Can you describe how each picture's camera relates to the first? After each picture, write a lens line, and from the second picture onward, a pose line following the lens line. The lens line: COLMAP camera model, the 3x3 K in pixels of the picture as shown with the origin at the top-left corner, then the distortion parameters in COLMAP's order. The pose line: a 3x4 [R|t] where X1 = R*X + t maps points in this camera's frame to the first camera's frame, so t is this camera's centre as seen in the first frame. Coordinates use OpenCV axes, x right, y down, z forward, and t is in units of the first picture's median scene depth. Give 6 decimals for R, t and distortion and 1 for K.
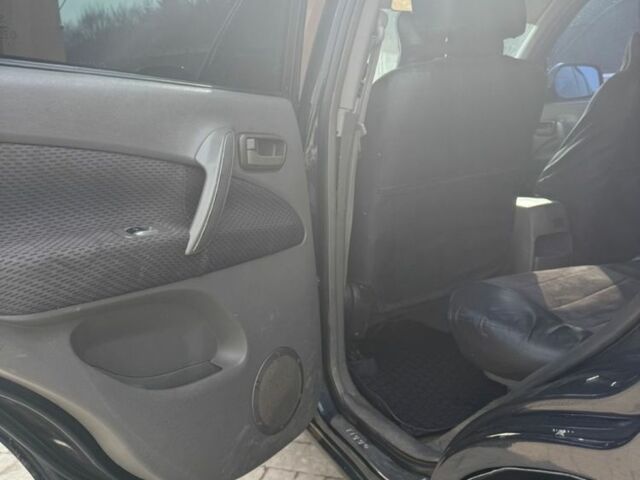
lens RADIAL K [[559.4, 0, 320.0], [0, 559.4, 240.0], [0, 0, 1]] dist [0.107105, -0.199565]
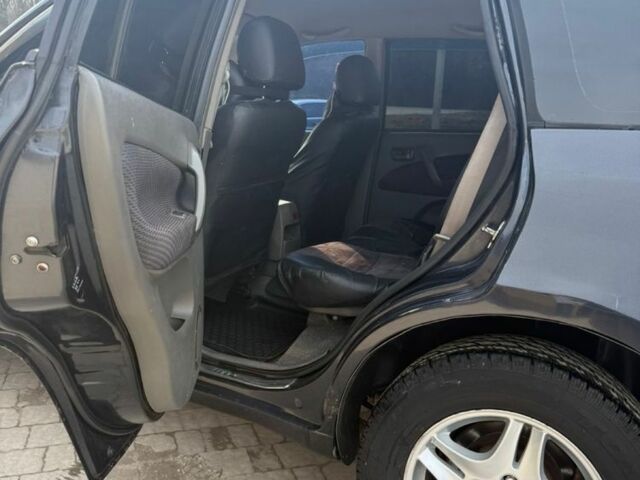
lens RADIAL K [[559.4, 0, 320.0], [0, 559.4, 240.0], [0, 0, 1]] dist [0.107105, -0.199565]
pose [[0.769022, -0.022040, 0.638842, -0.566101], [0.020060, 0.999745, 0.010343, 0.021046], [-0.638907, 0.004861, 0.769268, -0.176930]]
